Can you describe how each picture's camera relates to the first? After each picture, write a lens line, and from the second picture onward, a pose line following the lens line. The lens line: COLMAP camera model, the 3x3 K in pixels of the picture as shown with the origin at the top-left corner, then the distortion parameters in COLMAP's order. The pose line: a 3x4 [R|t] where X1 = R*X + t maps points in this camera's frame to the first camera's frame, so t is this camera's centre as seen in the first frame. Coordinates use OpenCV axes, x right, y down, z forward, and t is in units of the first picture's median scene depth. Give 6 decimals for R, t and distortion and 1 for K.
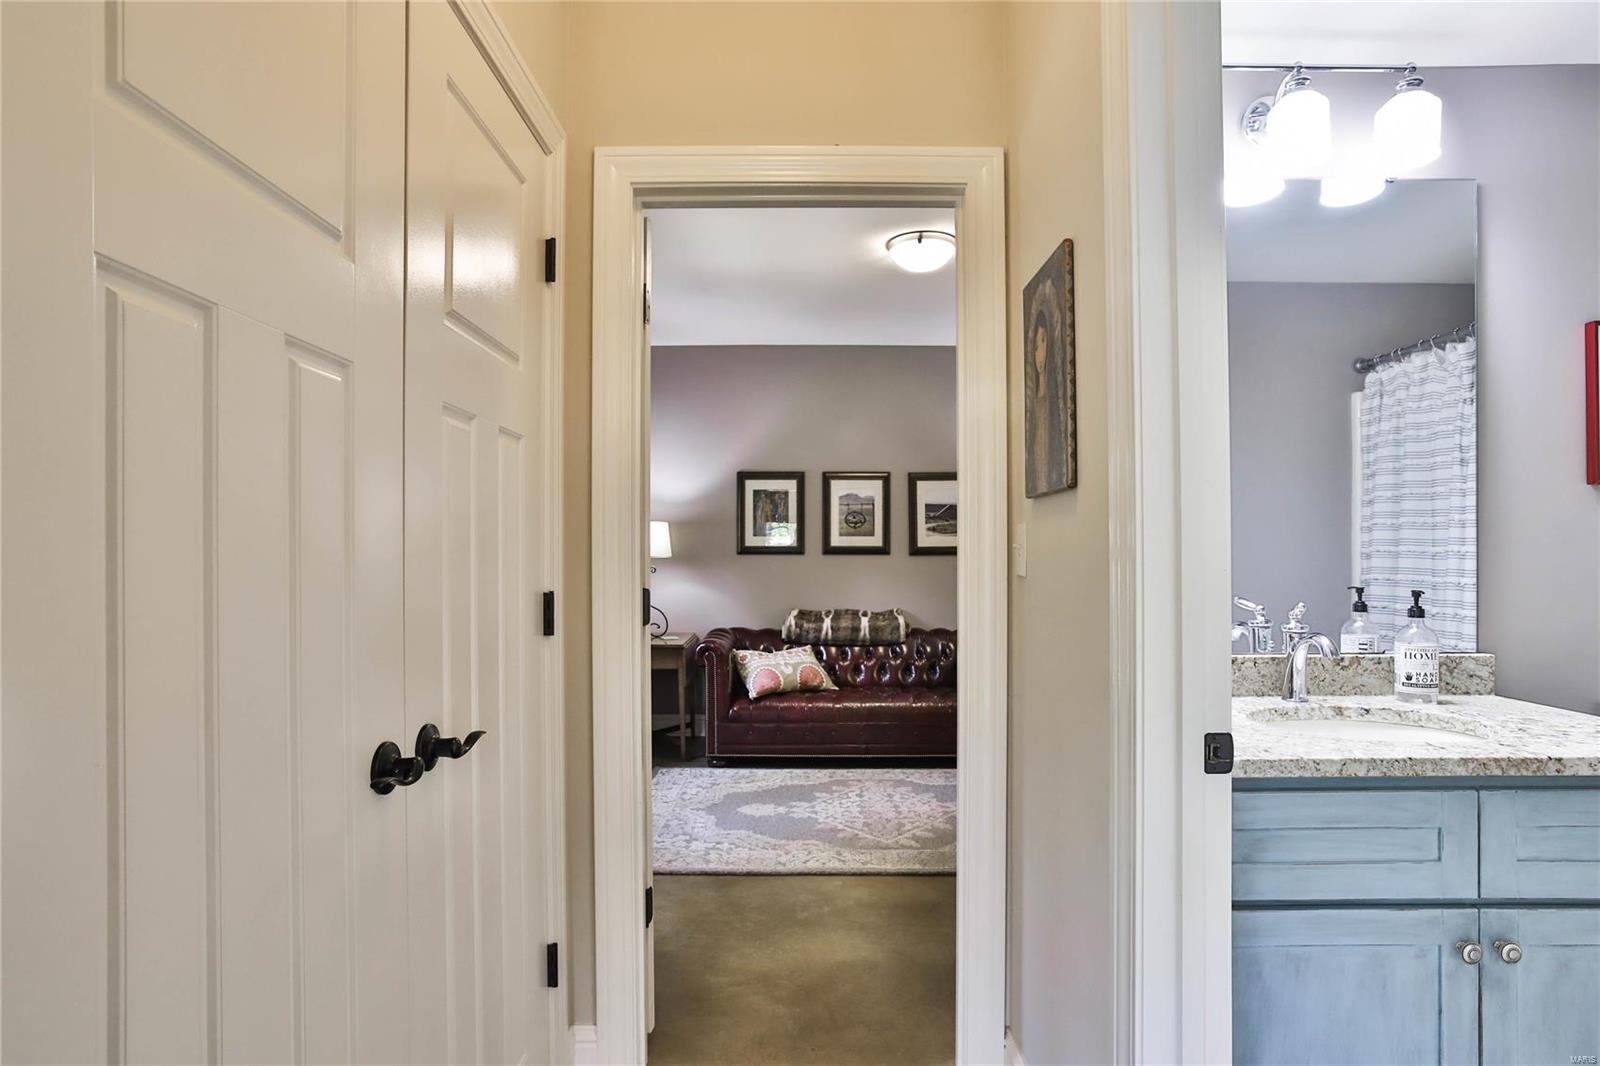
lens RADIAL K [[829.6, 0, 796.9], [0, 829.6, 550.6], [0, 0, 1]] dist [-0.049895, 0.024262]
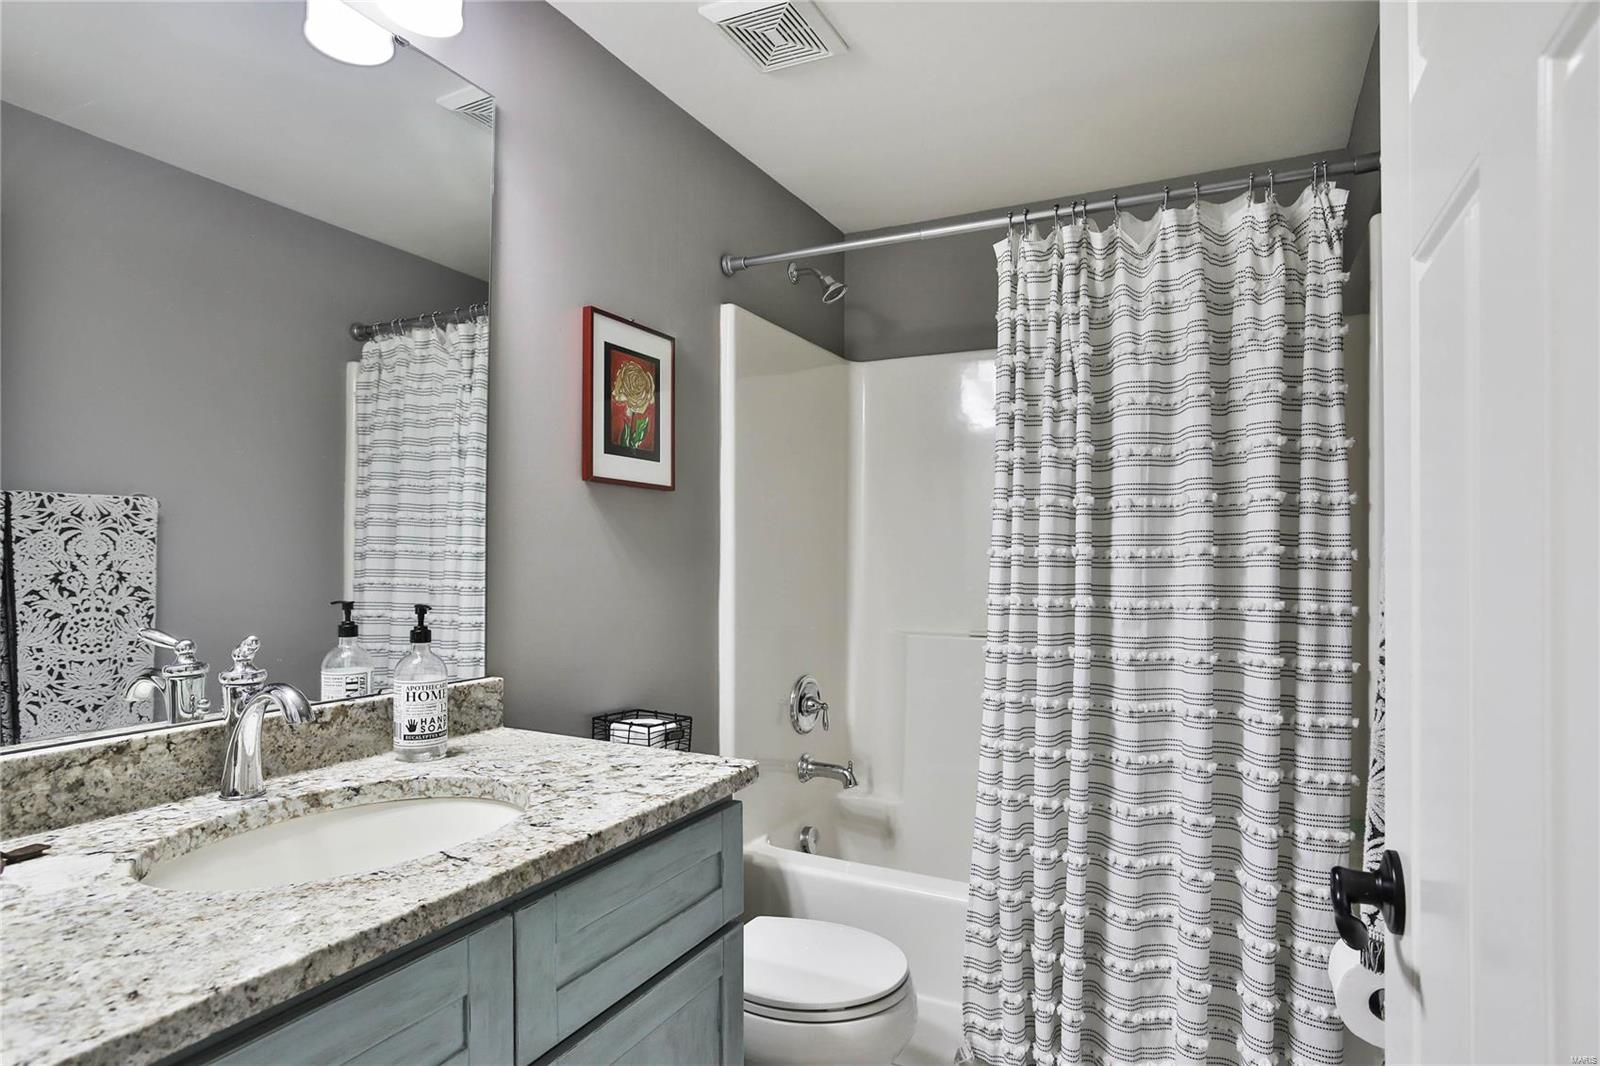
lens RADIAL K [[853.0, 0, 833.1], [0, 853.0, 560.8], [0, 0, 1]] dist [-0.055329, 0.035475]
pose [[0.435830, 0.000368, 0.900029, 0.234946], [-0.013063, 0.999897, 0.005916, 0.000037], [-0.899934, -0.014335, 0.435790, 0.327380]]
